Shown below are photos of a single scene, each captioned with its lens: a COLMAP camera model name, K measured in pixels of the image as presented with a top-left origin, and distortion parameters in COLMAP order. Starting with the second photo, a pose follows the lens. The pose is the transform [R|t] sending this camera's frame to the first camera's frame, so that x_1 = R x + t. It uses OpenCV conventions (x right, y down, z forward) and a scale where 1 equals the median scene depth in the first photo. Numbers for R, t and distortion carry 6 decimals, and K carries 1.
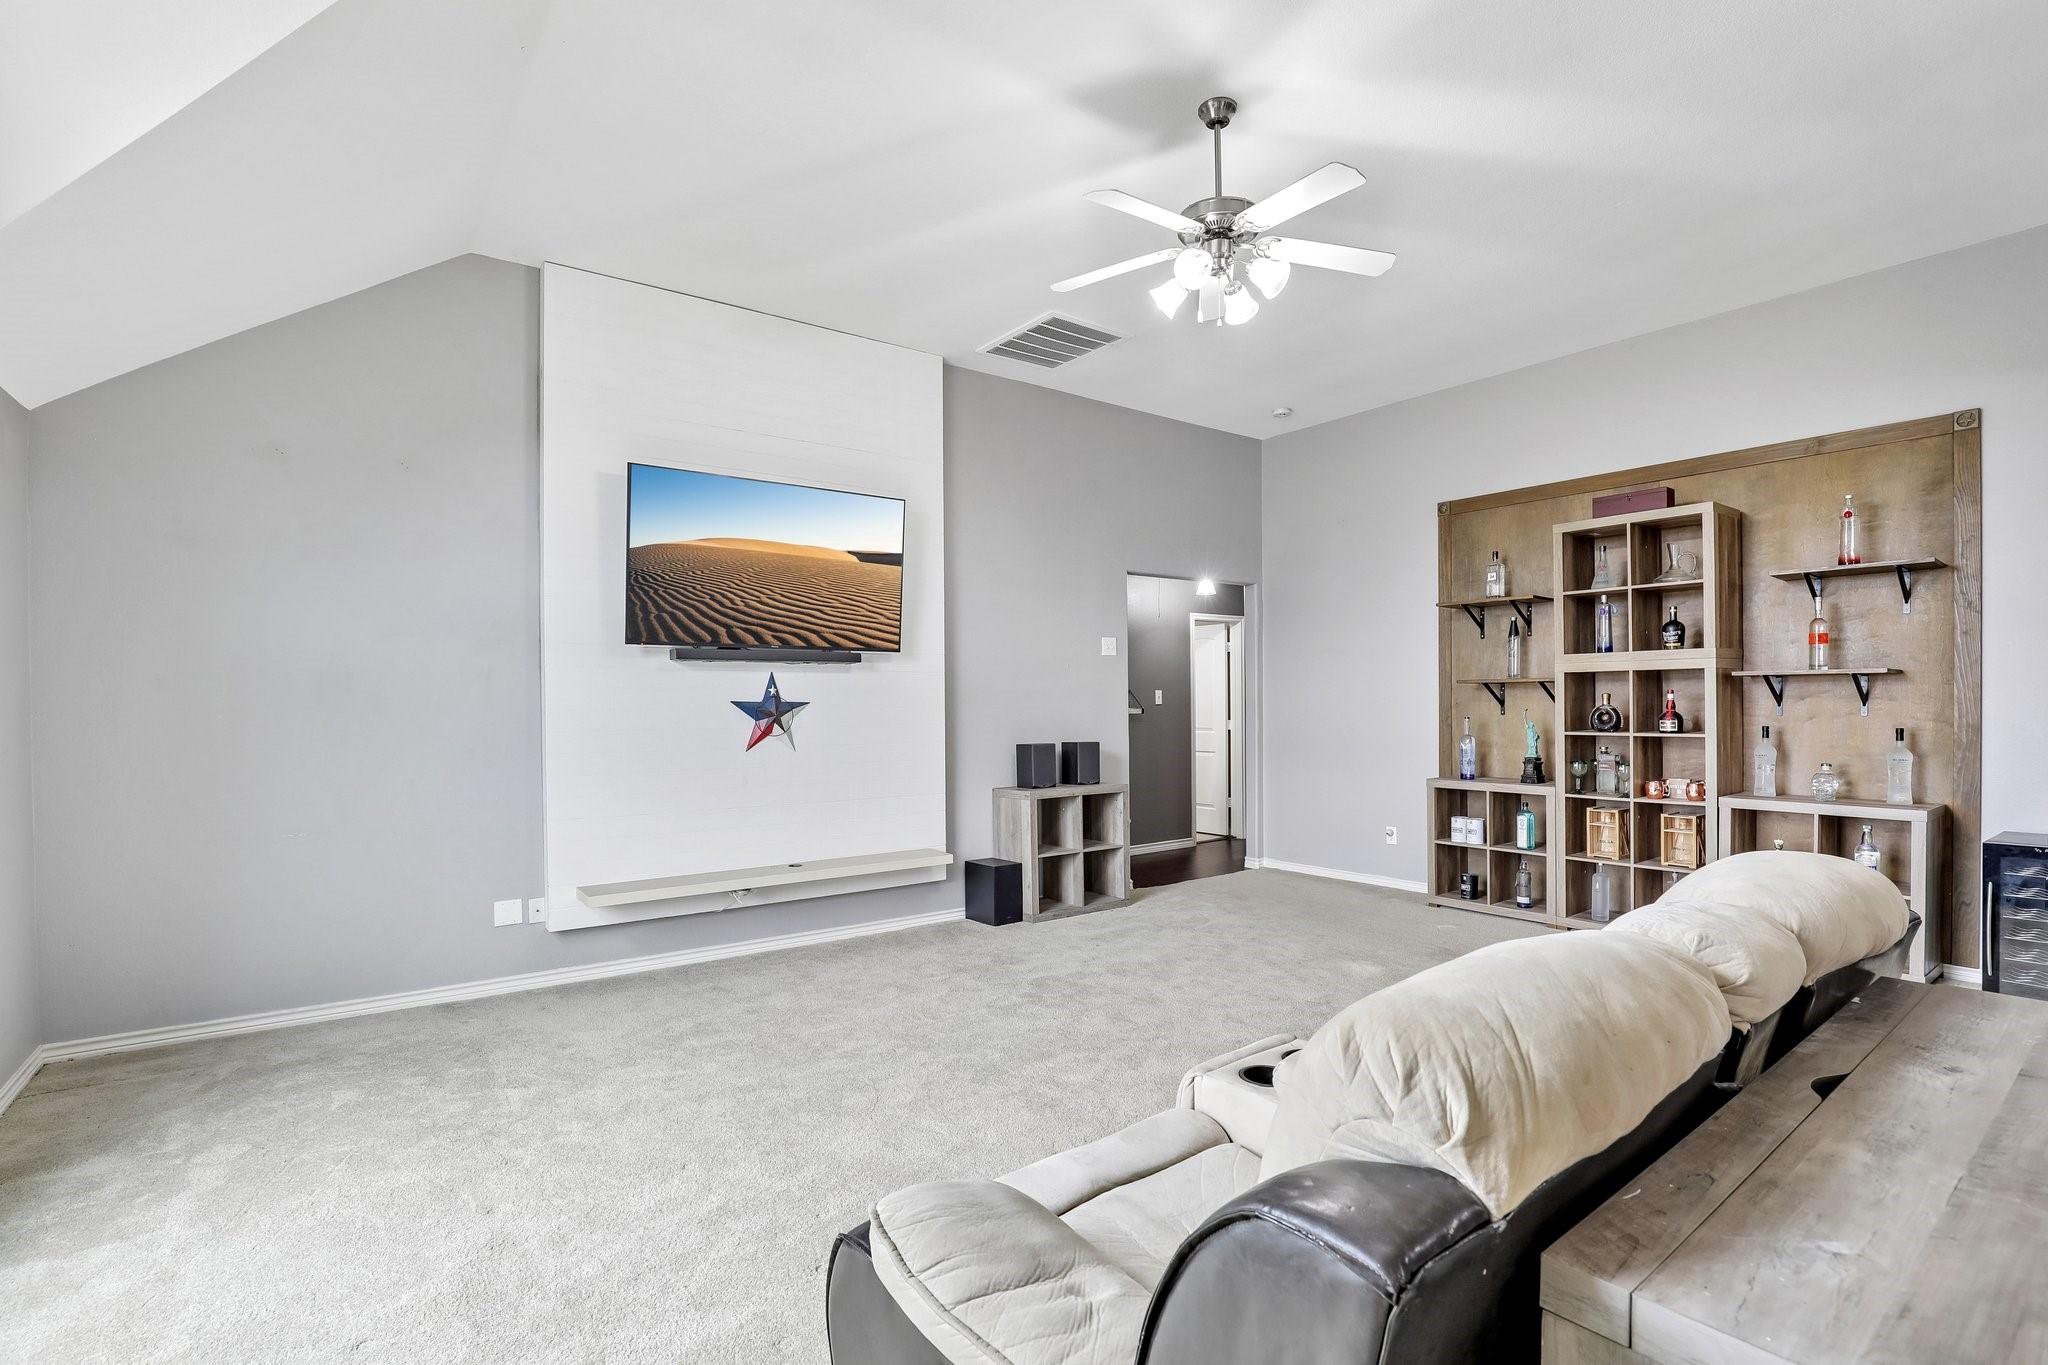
lens RADIAL K [[953.8, 0, 1025.4], [0, 953.8, 713.9], [0, 0, 1]] dist [-0.033996, 0.005510]
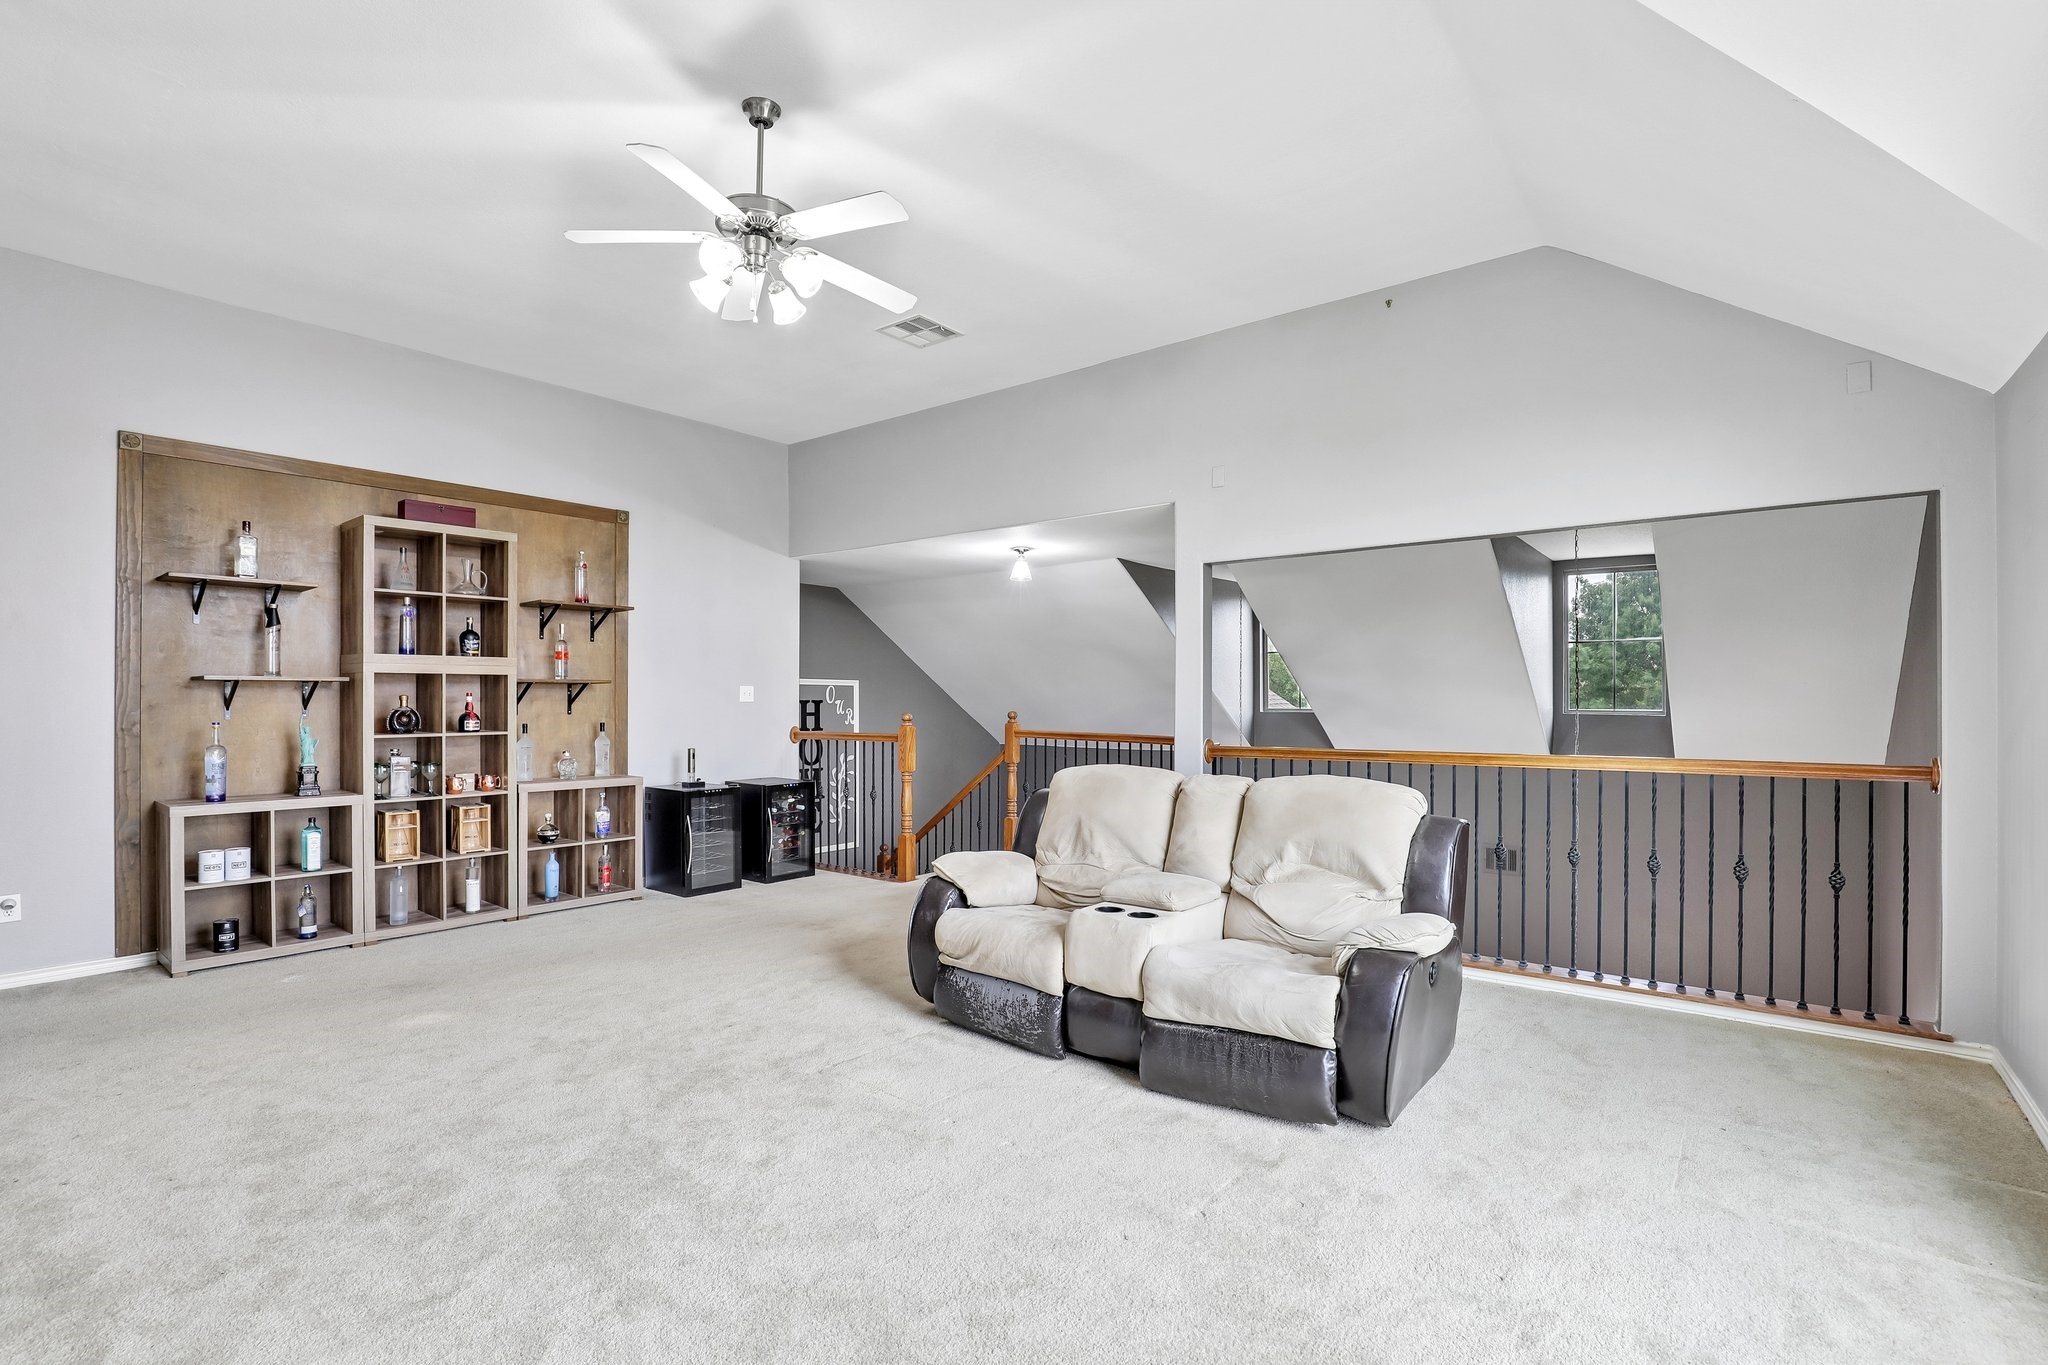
lens RADIAL K [[953.4, 0, 1021.4], [0, 953.4, 694.5], [0, 0, 1]] dist [-0.034785, 0.007132]
pose [[-0.247082, 0.013879, 0.968895, -0.531566], [0.015499, 0.999826, -0.010369, -0.002231], [-0.968871, 0.012455, -0.247254, 0.636191]]
